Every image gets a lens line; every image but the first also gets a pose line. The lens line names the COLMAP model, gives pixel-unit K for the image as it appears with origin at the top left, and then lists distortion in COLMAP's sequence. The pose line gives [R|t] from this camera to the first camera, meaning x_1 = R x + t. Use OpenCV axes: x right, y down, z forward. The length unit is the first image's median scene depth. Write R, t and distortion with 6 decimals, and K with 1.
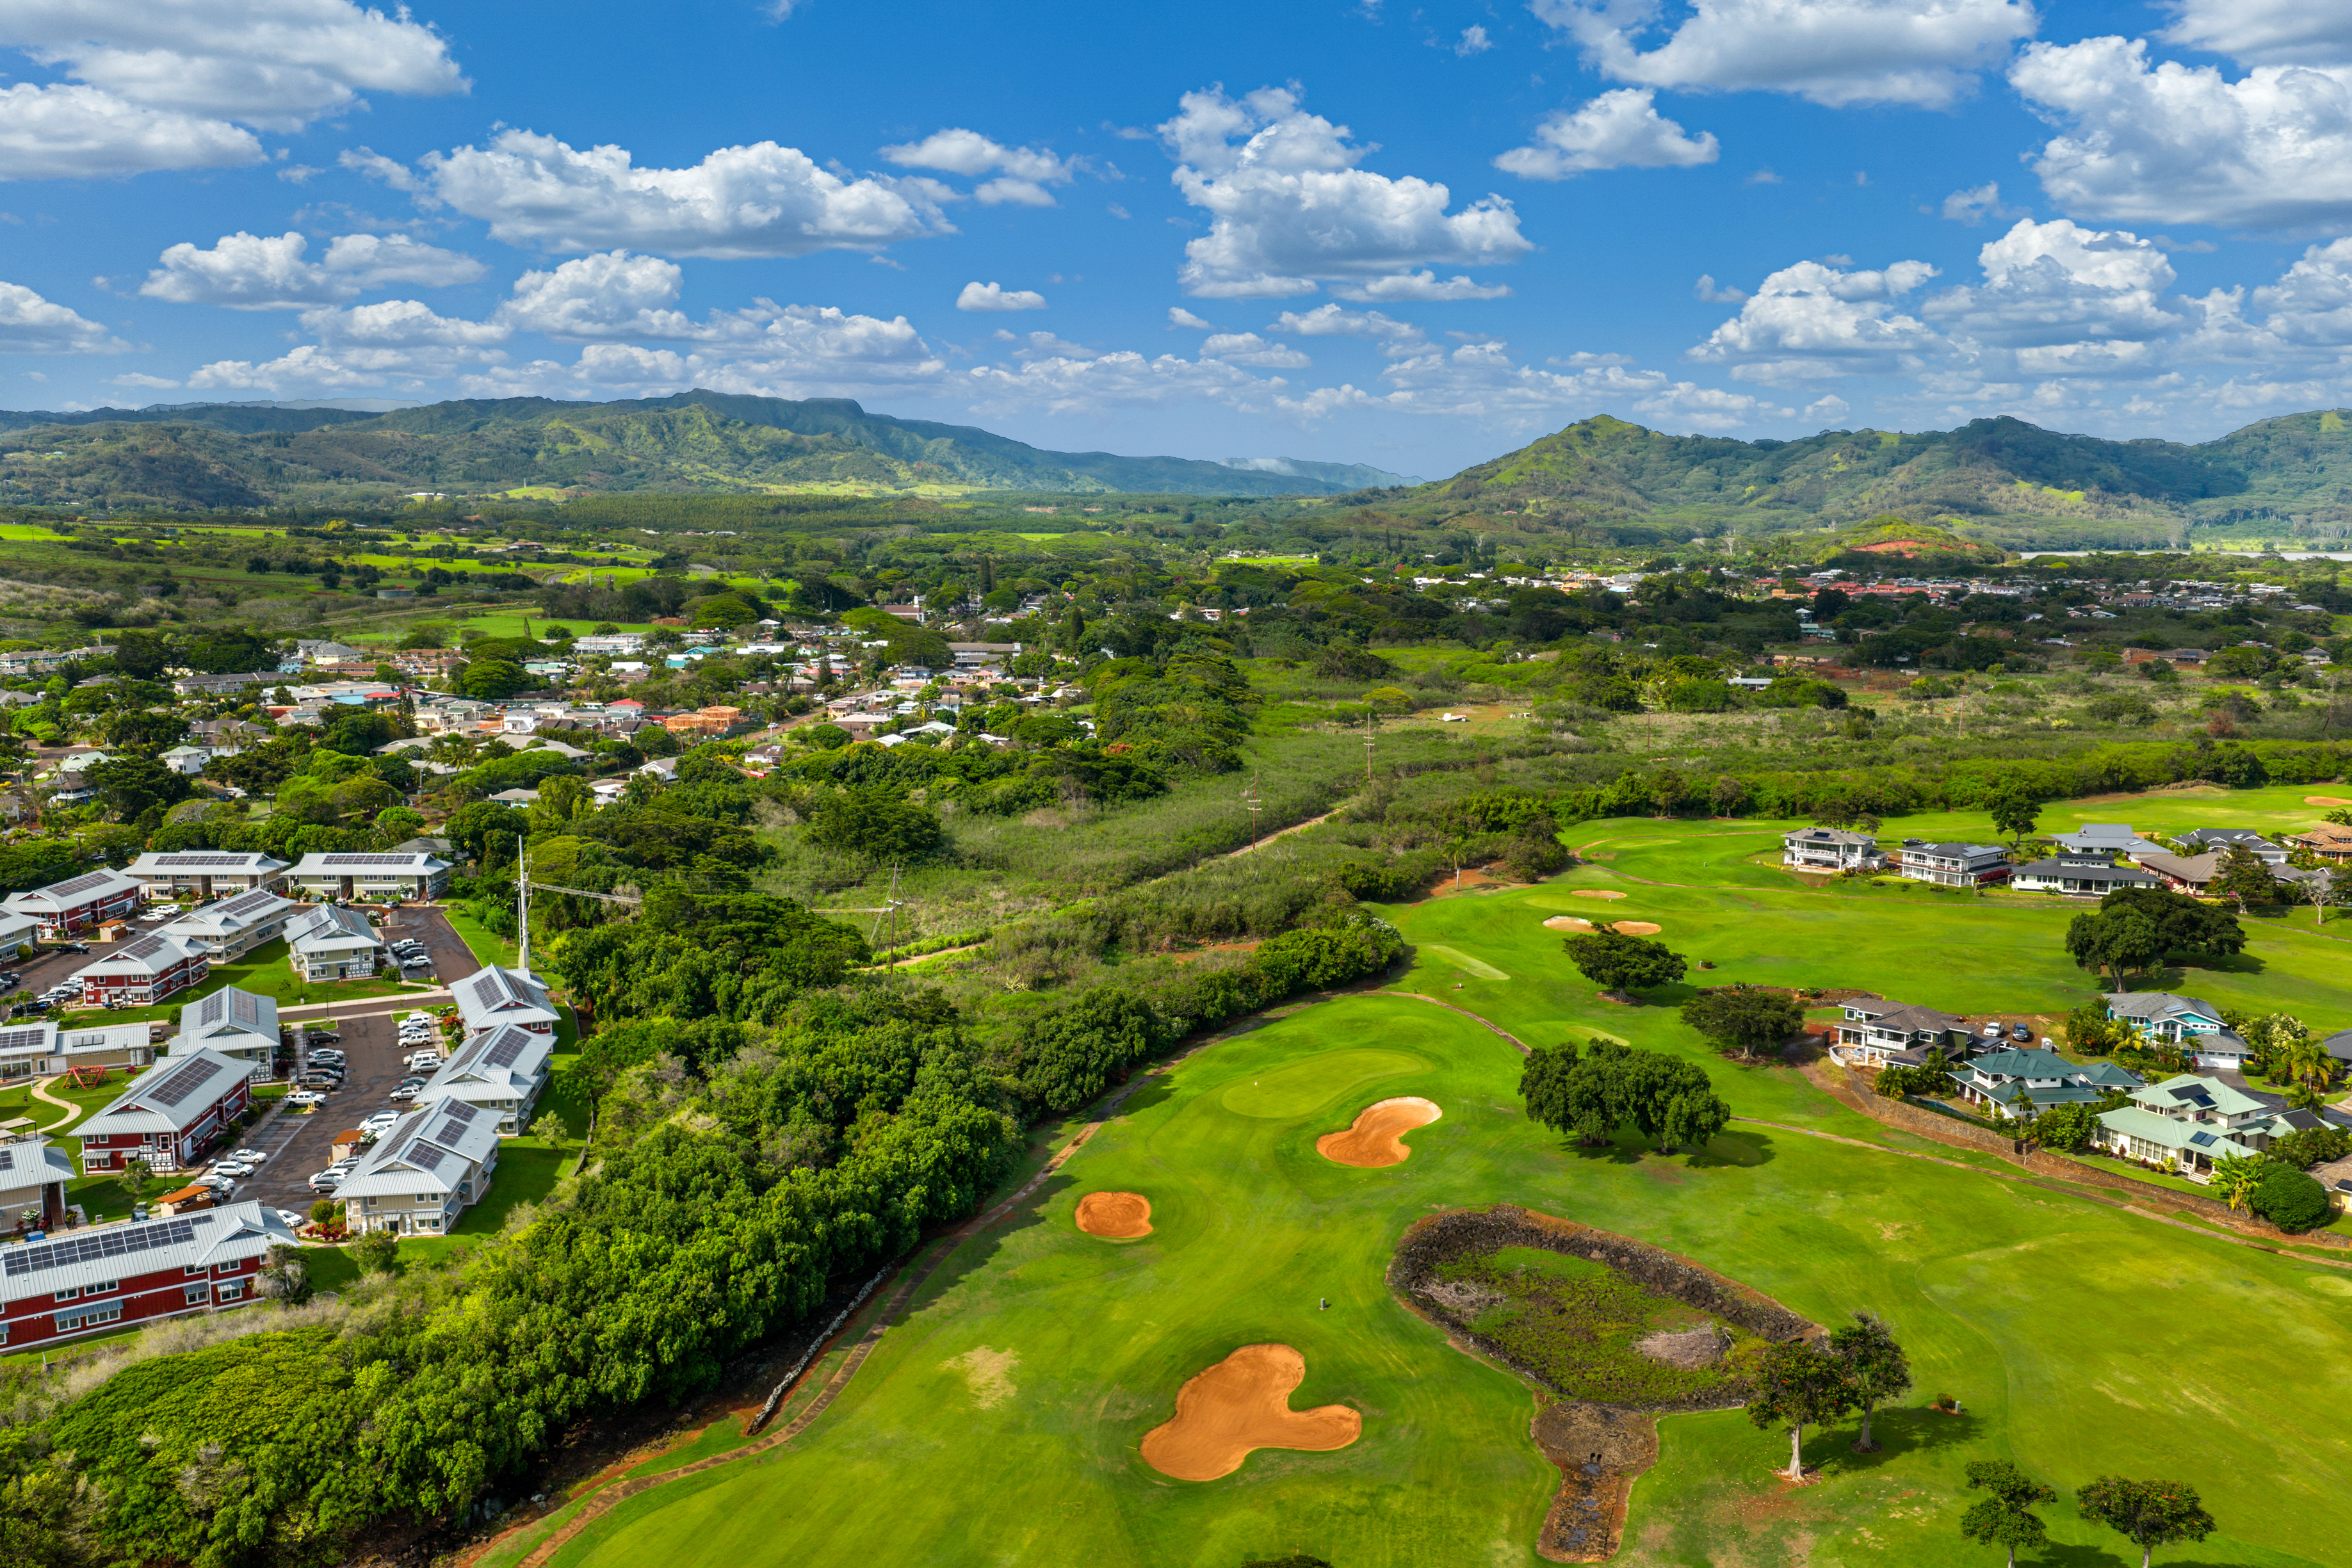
lens RADIAL K [[1981.4, 0, 1176.0], [0, 1981.4, 784.0], [0, 0, 1]] dist [0.057287, -0.101593]
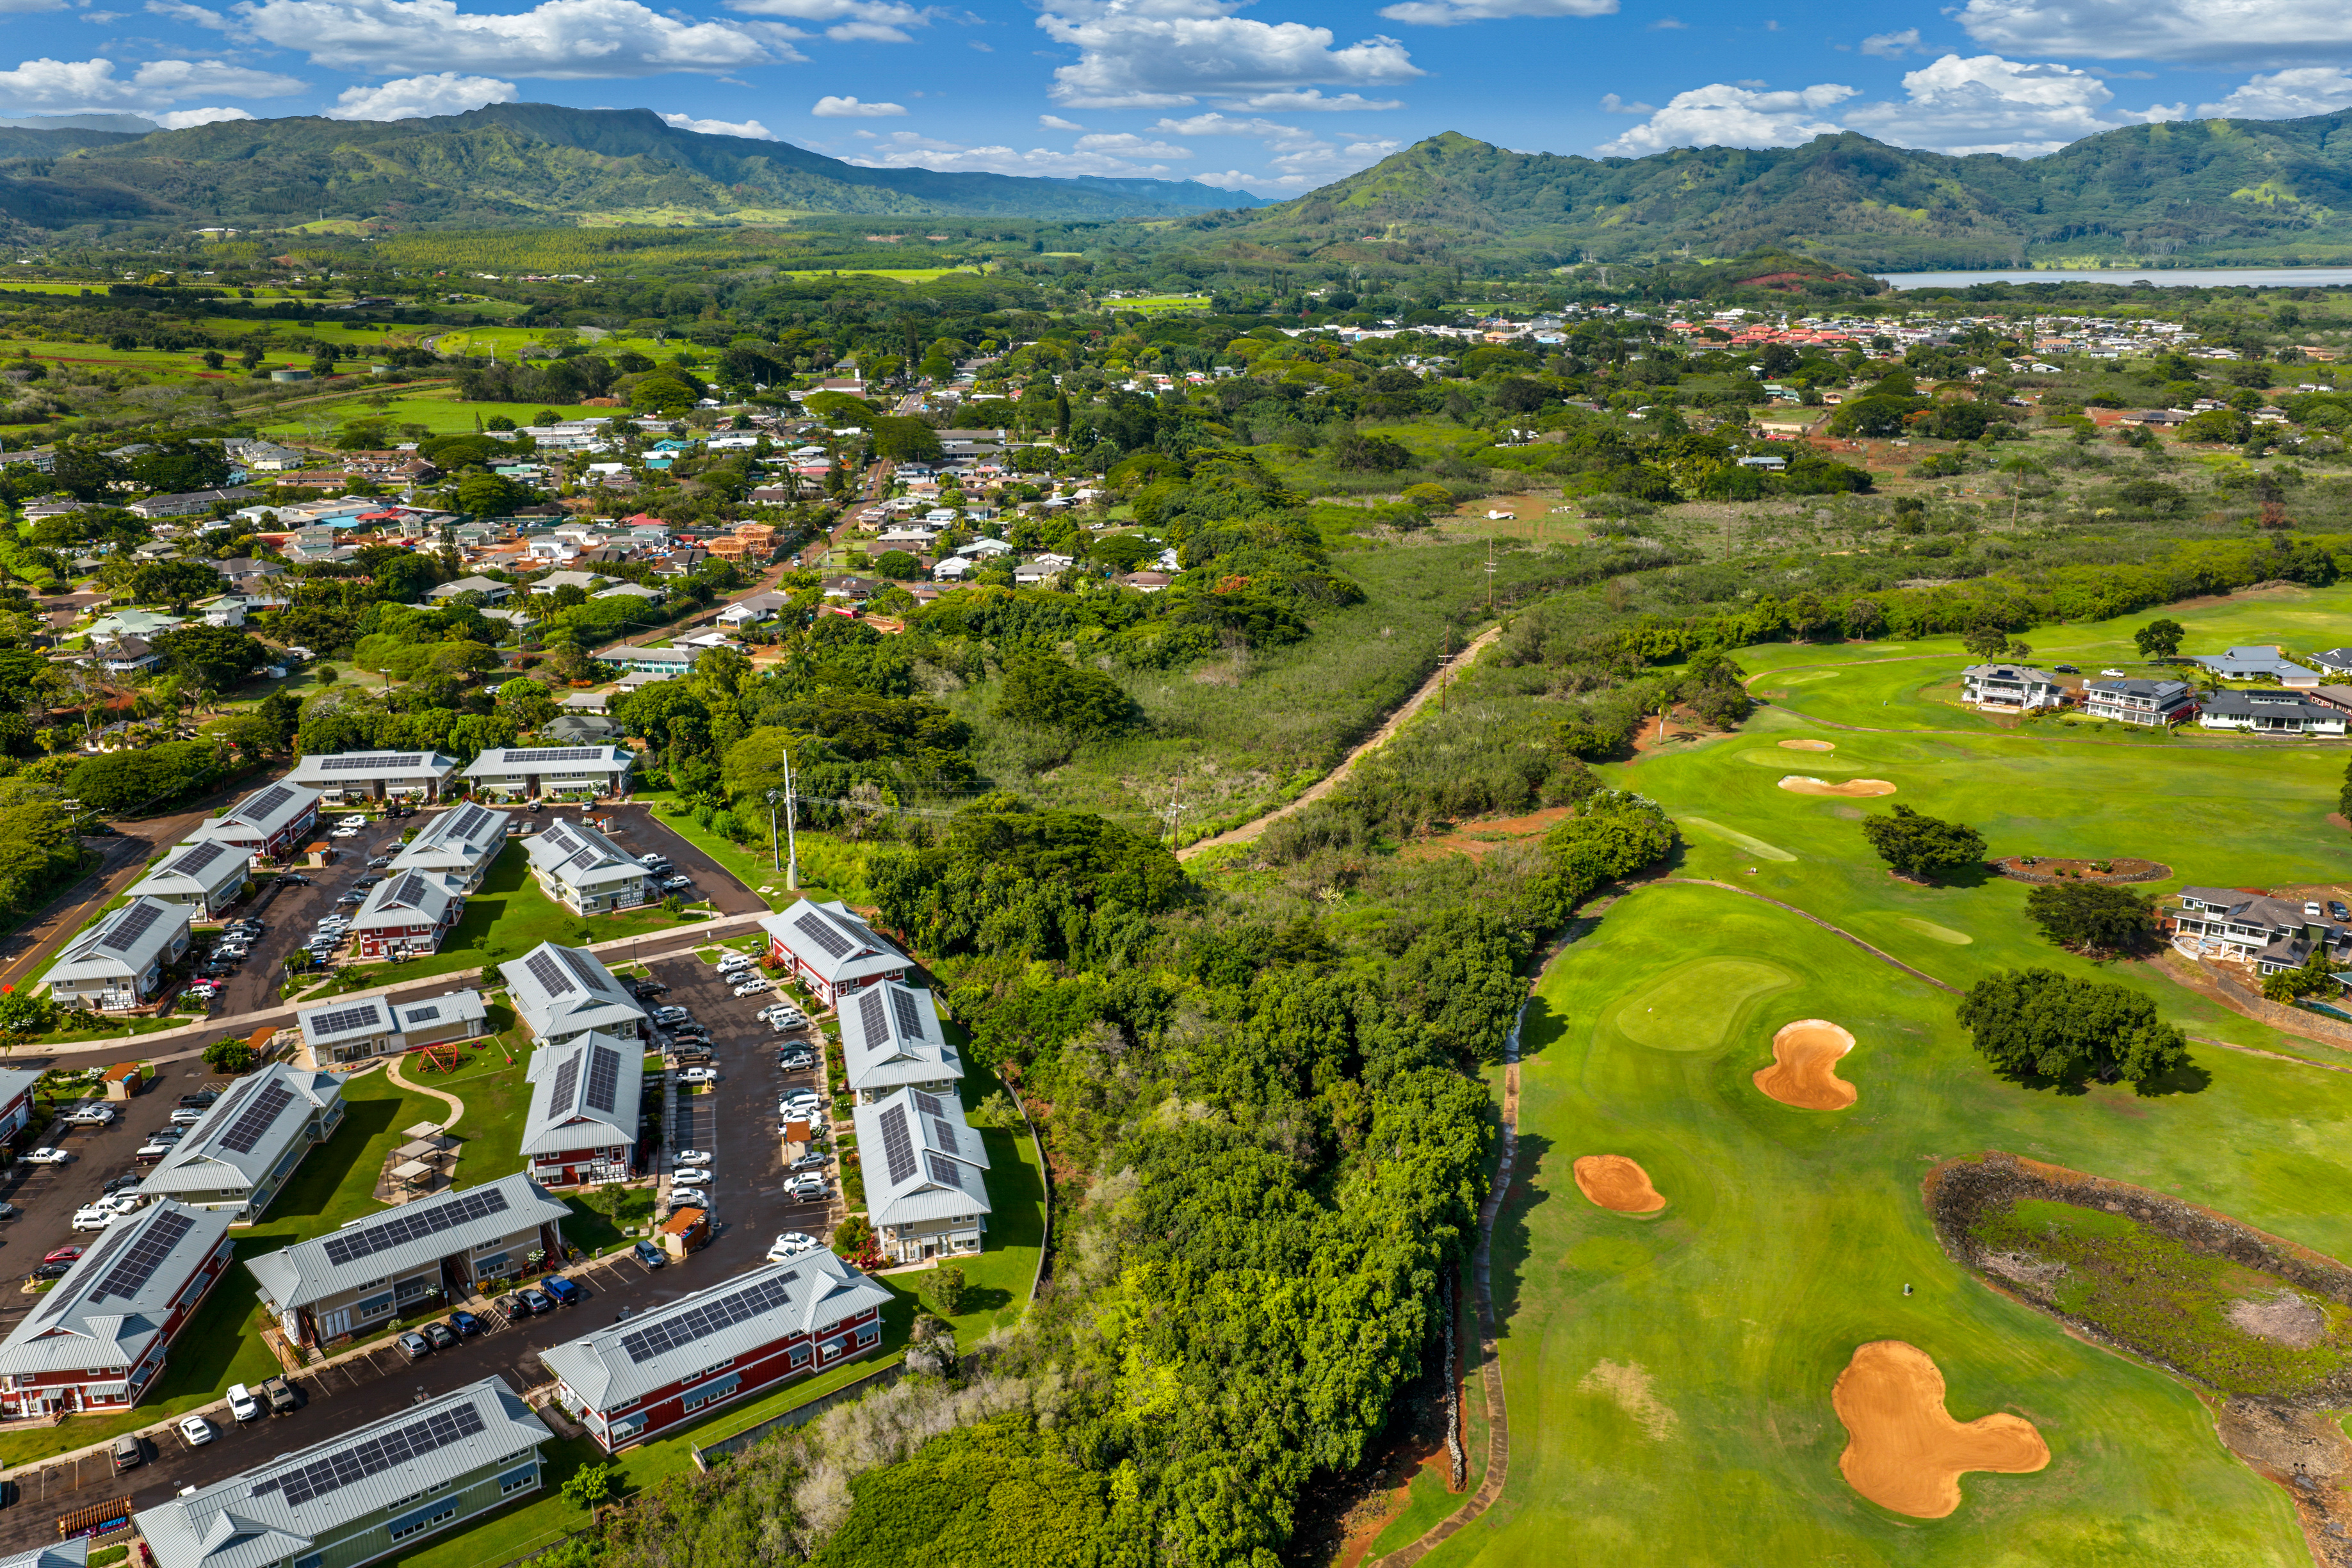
lens RADIAL K [[1965.8, 0, 1176.0], [0, 1965.8, 784.0], [0, 0, 1]] dist [0.046395, -0.079847]
pose [[0.995176, -0.038945, 0.090045, -0.193709], [0.025886, 0.989543, 0.141893, -0.074375], [-0.094629, -0.138878, 0.985778, 0.042130]]
